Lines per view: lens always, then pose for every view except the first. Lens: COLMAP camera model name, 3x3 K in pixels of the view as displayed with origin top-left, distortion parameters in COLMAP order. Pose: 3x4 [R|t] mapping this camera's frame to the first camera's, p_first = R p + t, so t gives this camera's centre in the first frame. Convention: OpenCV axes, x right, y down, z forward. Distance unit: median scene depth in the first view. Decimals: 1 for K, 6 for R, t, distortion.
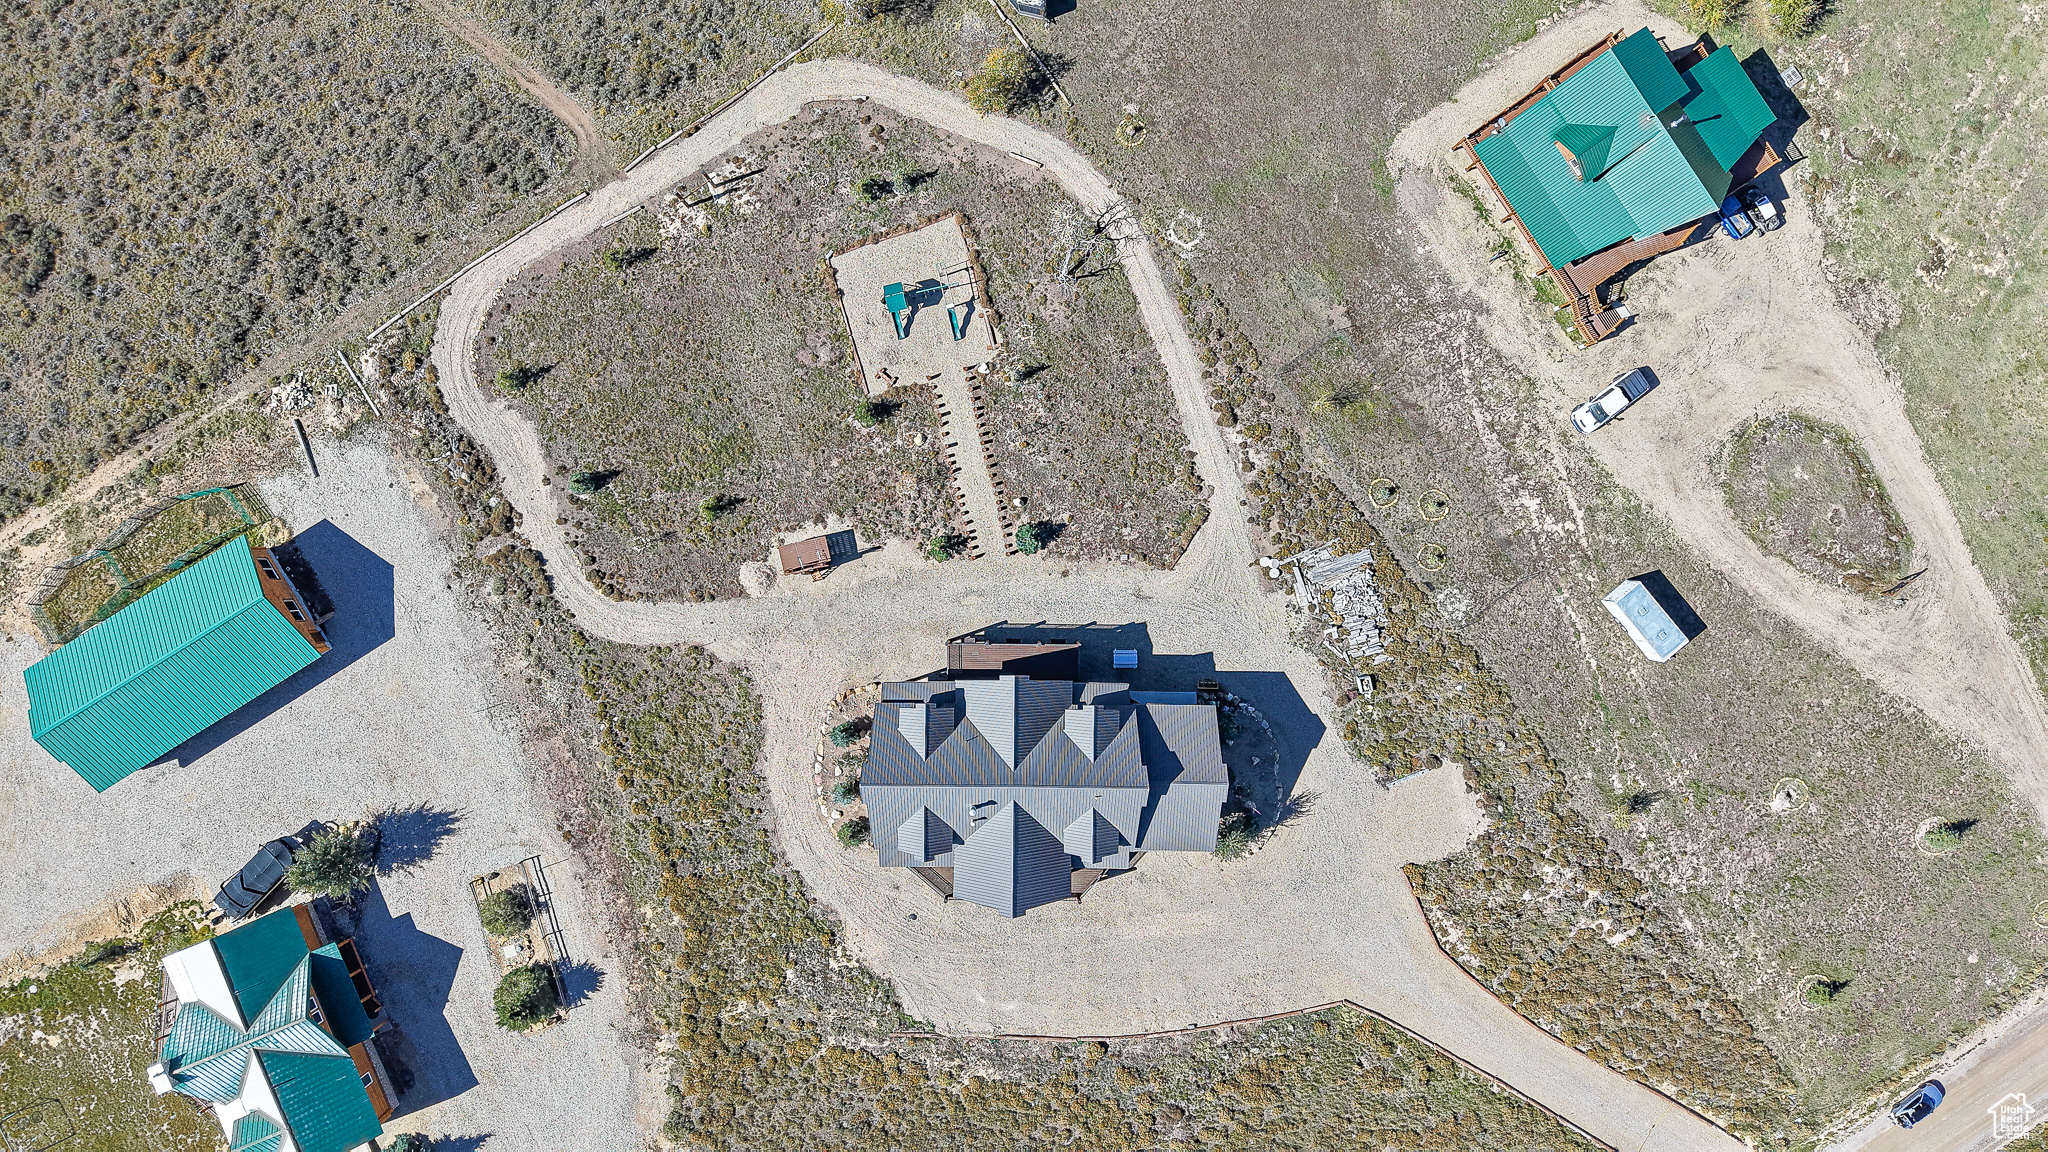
lens RADIAL K [[1358.9, 0, 1026.8], [0, 1358.9, 572.8], [0, 0, 1]] dist [0.018691, -0.024041]
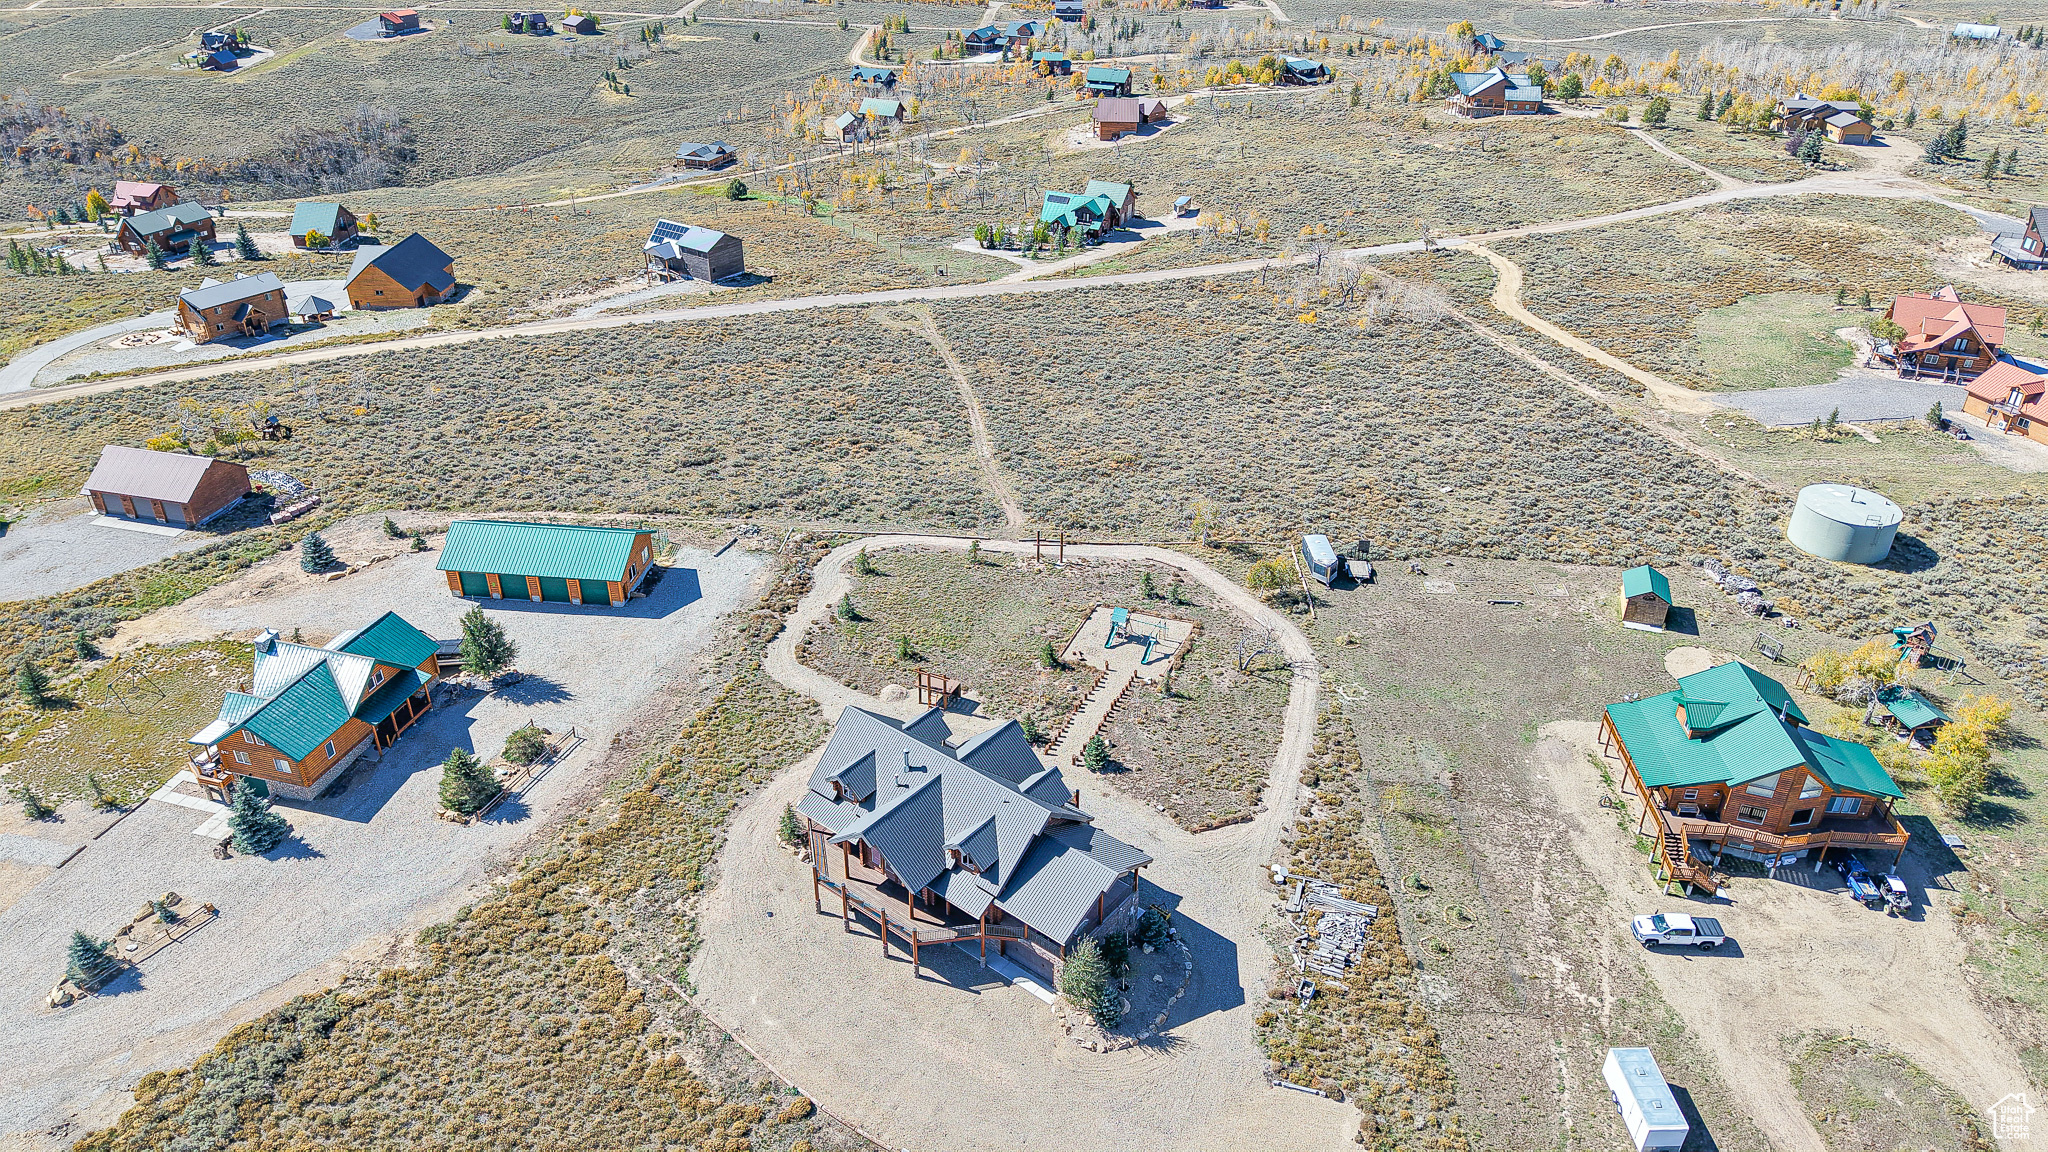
lens RADIAL K [[1358.9, 0, 1029.7], [0, 1358.9, 567.5], [0, 0, 1]] dist [0.018691, -0.024041]
pose [[0.787257, 0.307100, -0.534711, 0.500919], [-0.616613, 0.386671, -0.685765, 0.705479], [-0.003841, 0.869583, 0.493772, 0.309745]]
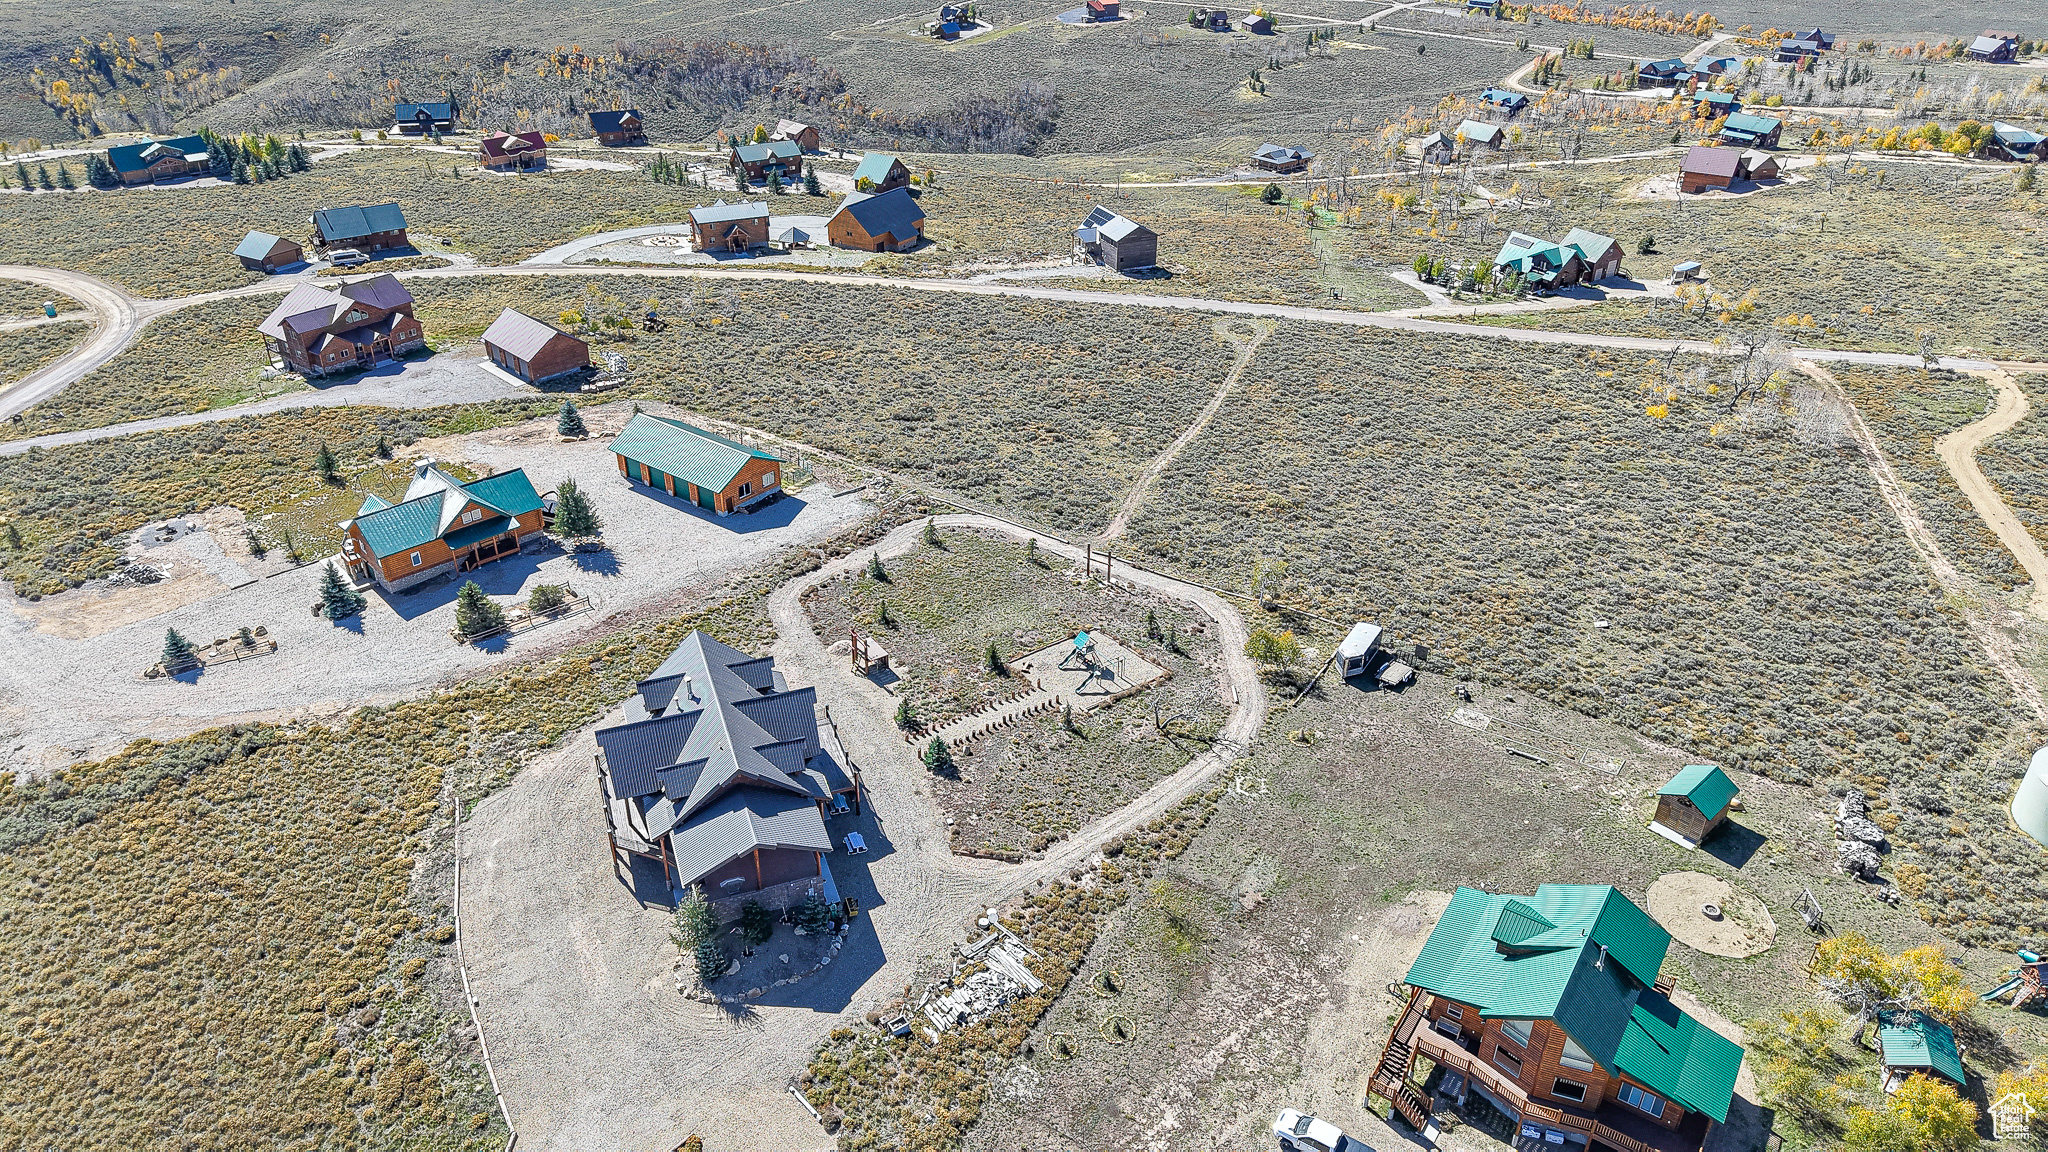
lens RADIAL K [[1358.9, 0, 1036.9], [0, 1358.9, 574.4], [0, 0, 1]] dist [0.018691, -0.024041]
pose [[0.370464, 0.462664, -0.805418, 0.852322], [-0.928812, 0.176977, -0.325558, 0.233112], [-0.008084, 0.868690, 0.495291, 0.311423]]
